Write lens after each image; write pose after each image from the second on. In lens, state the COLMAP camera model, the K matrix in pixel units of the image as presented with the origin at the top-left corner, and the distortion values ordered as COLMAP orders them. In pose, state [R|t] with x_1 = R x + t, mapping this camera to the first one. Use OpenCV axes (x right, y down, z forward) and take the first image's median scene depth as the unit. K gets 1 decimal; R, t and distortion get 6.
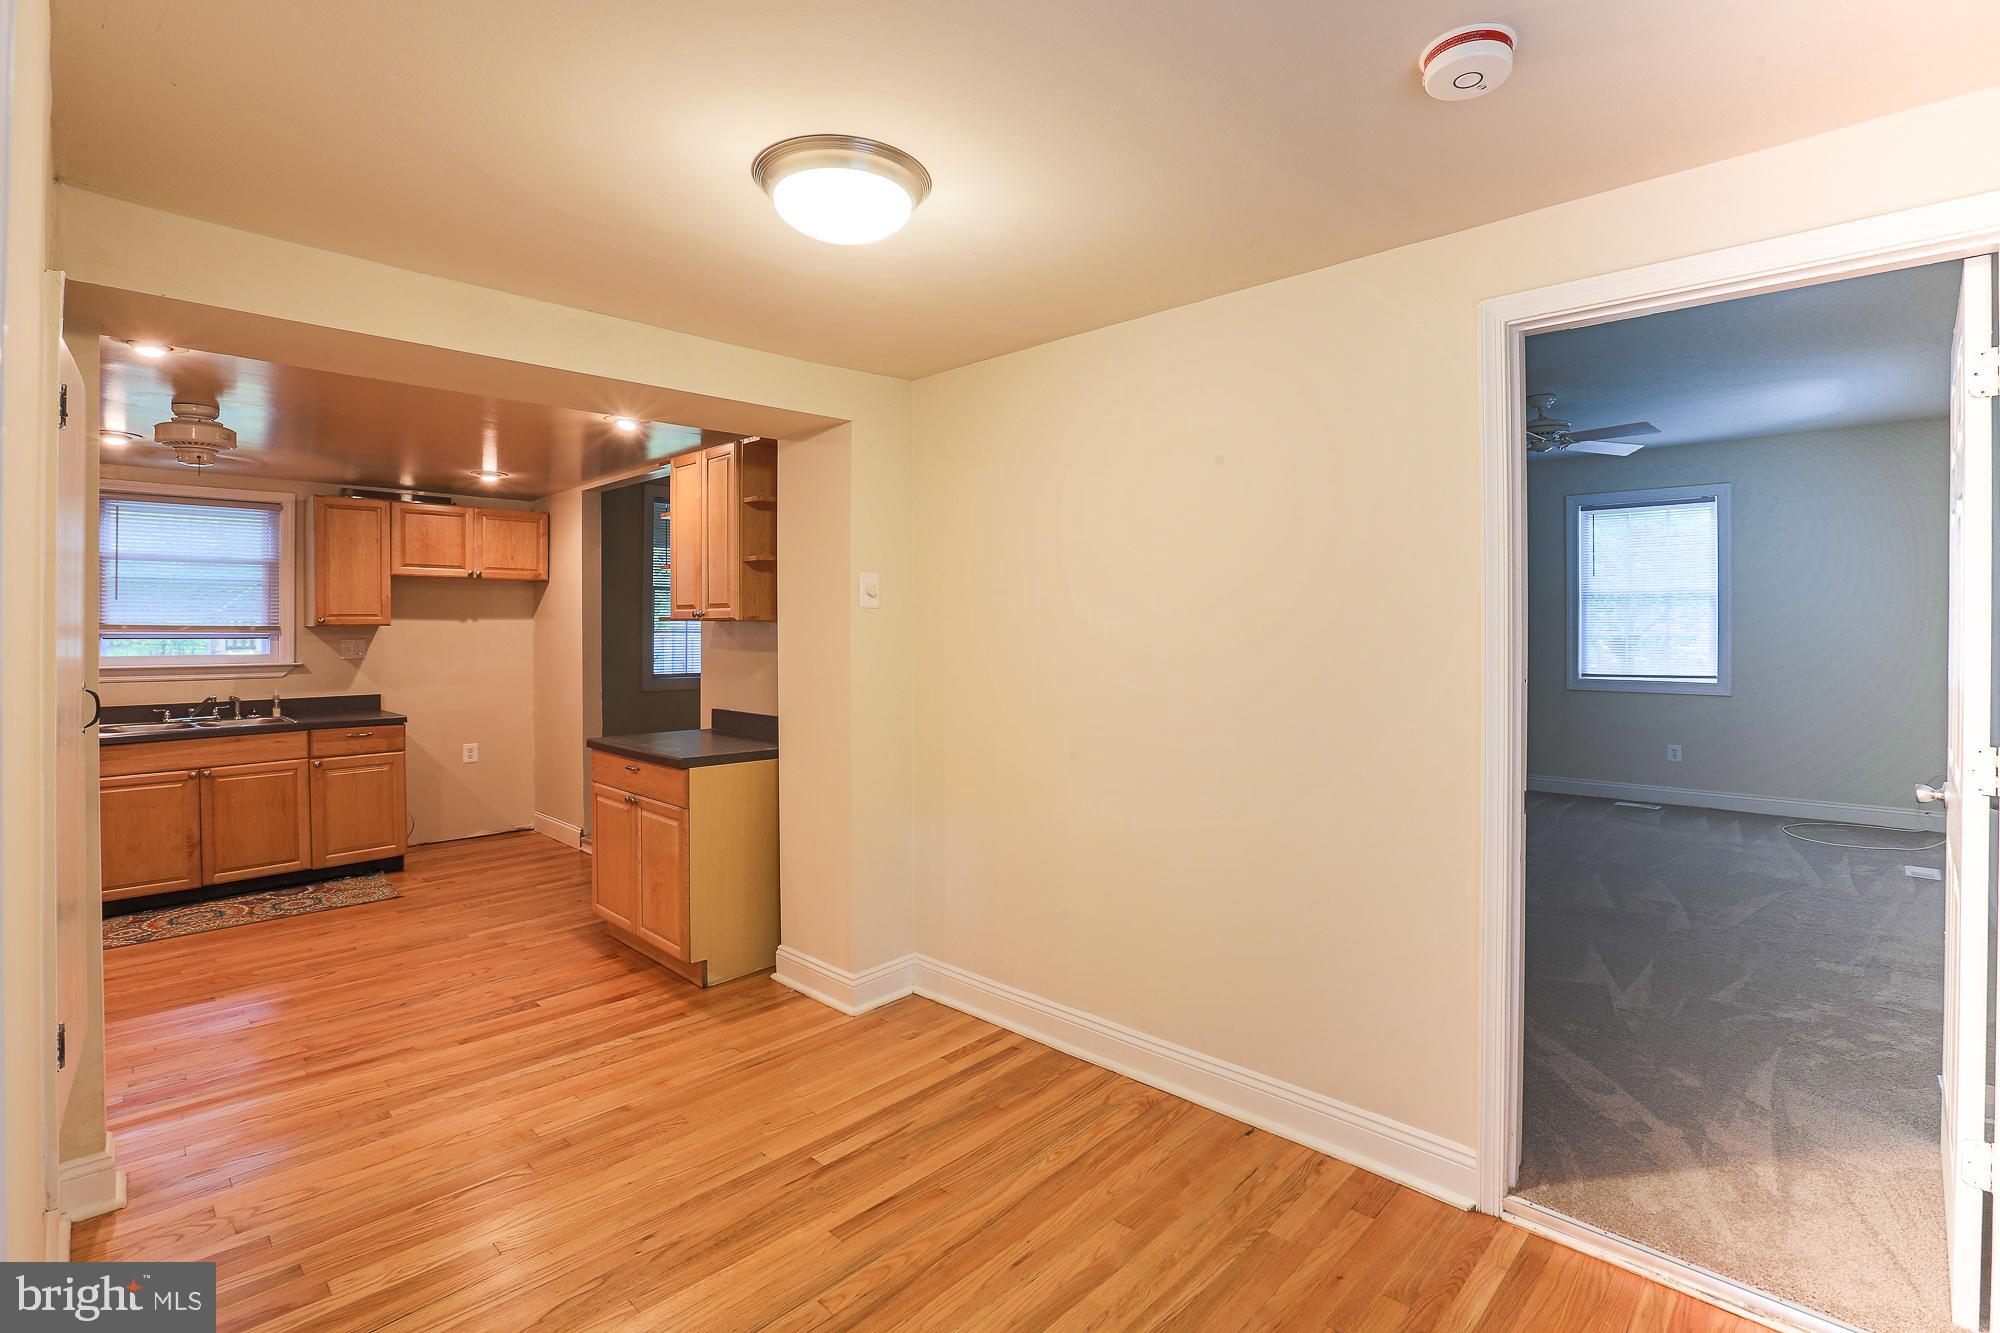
lens RADIAL K [[947.6, 0, 1019.4], [0, 947.6, 619.5], [0, 0, 1]] dist [-0.040921, 0.015757]
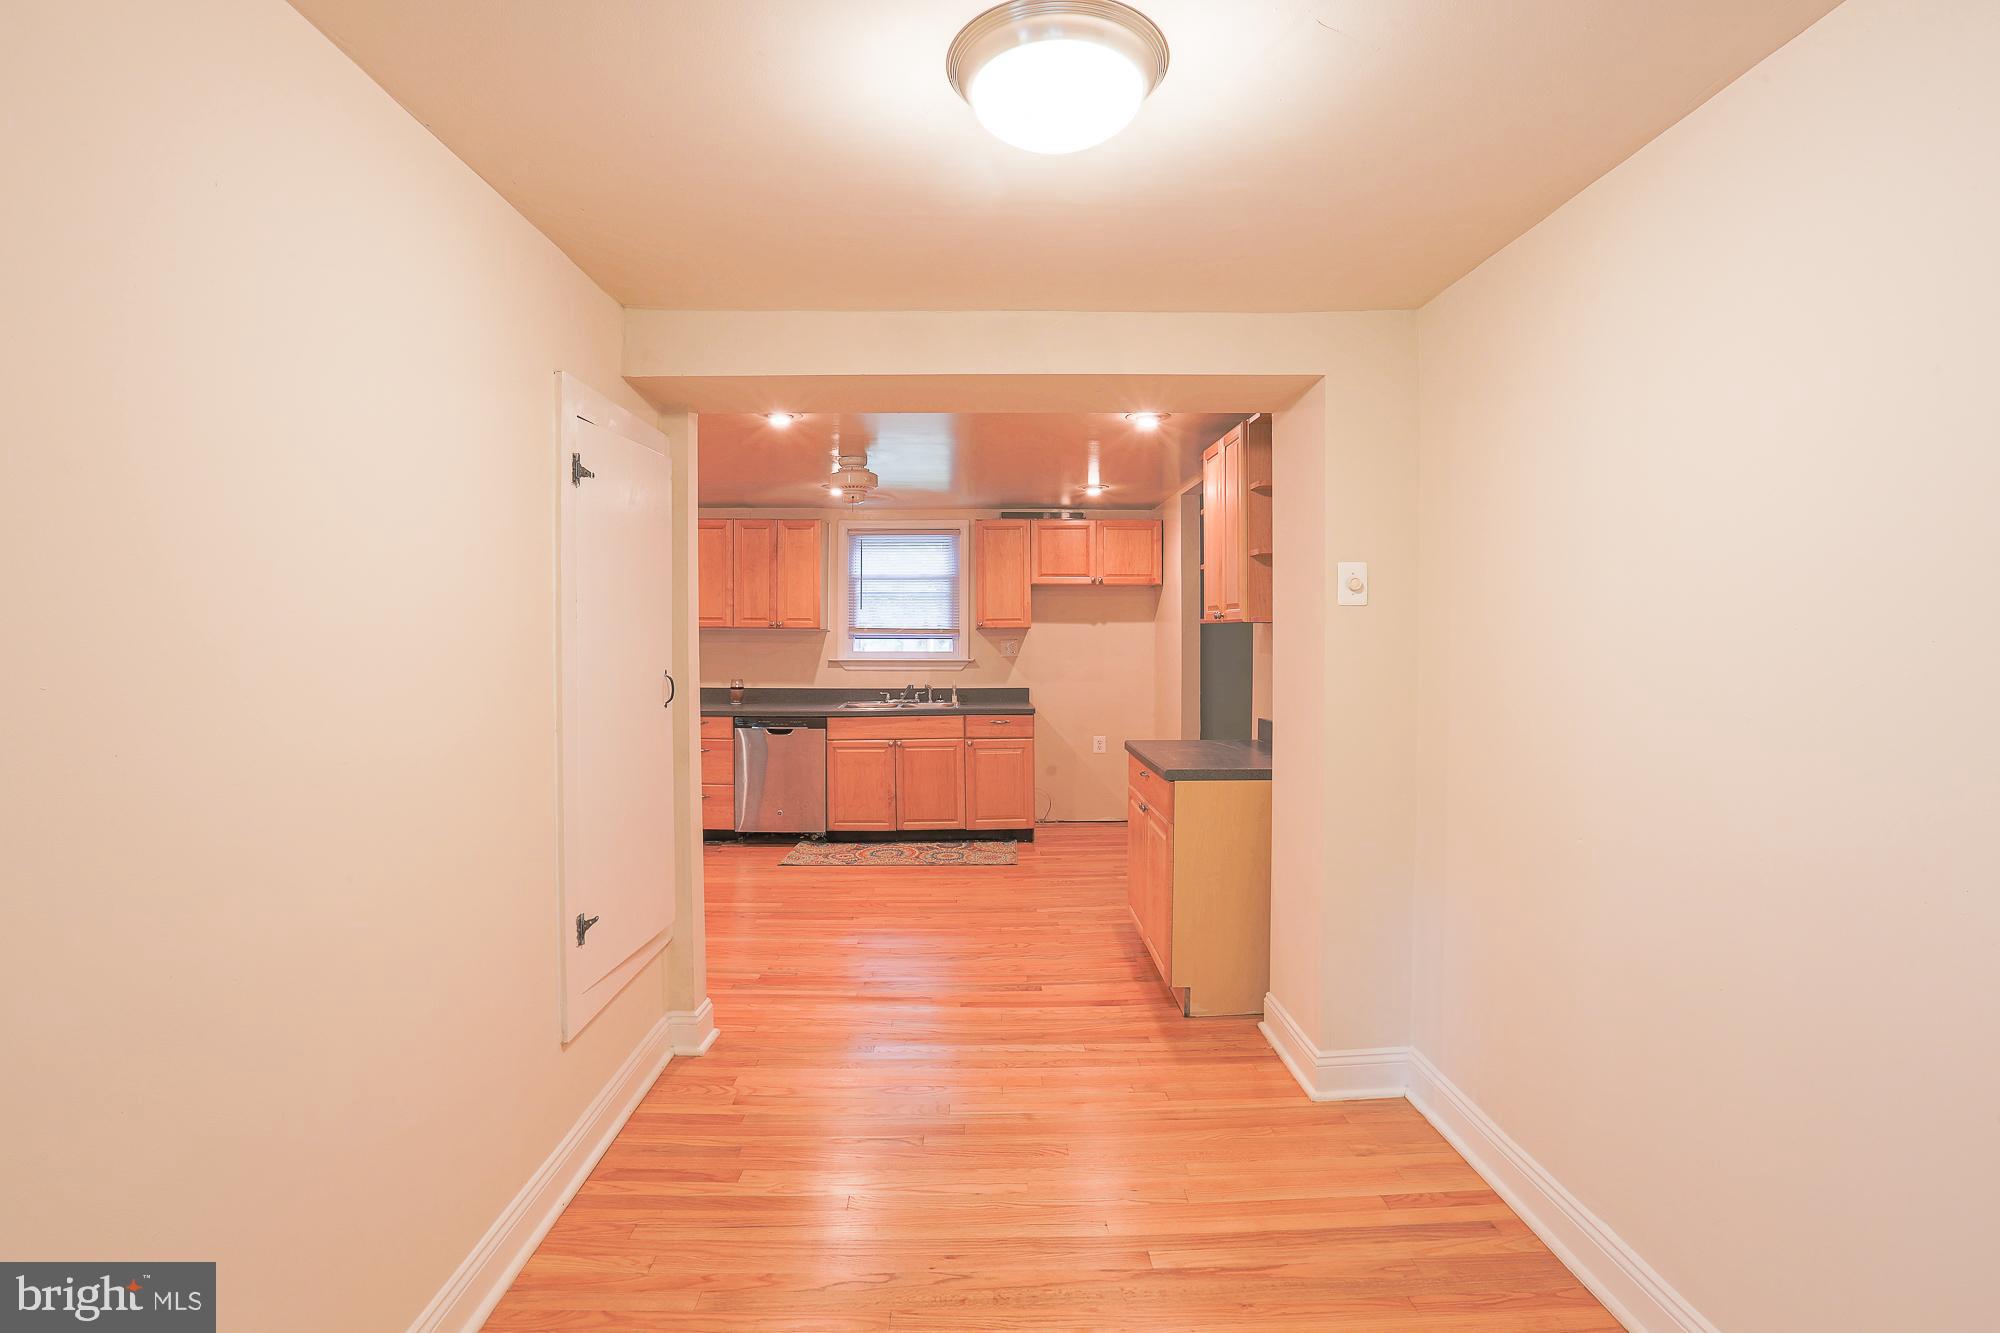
lens RADIAL K [[947.6, 0, 977.5], [0, 947.6, 652.6], [0, 0, 1]] dist [-0.040921, 0.015757]
pose [[0.700038, 0.017138, -0.713900, 0.141027], [0.005486, 0.999553, 0.029376, 0.001610], [0.714084, -0.024481, 0.699632, 0.161454]]
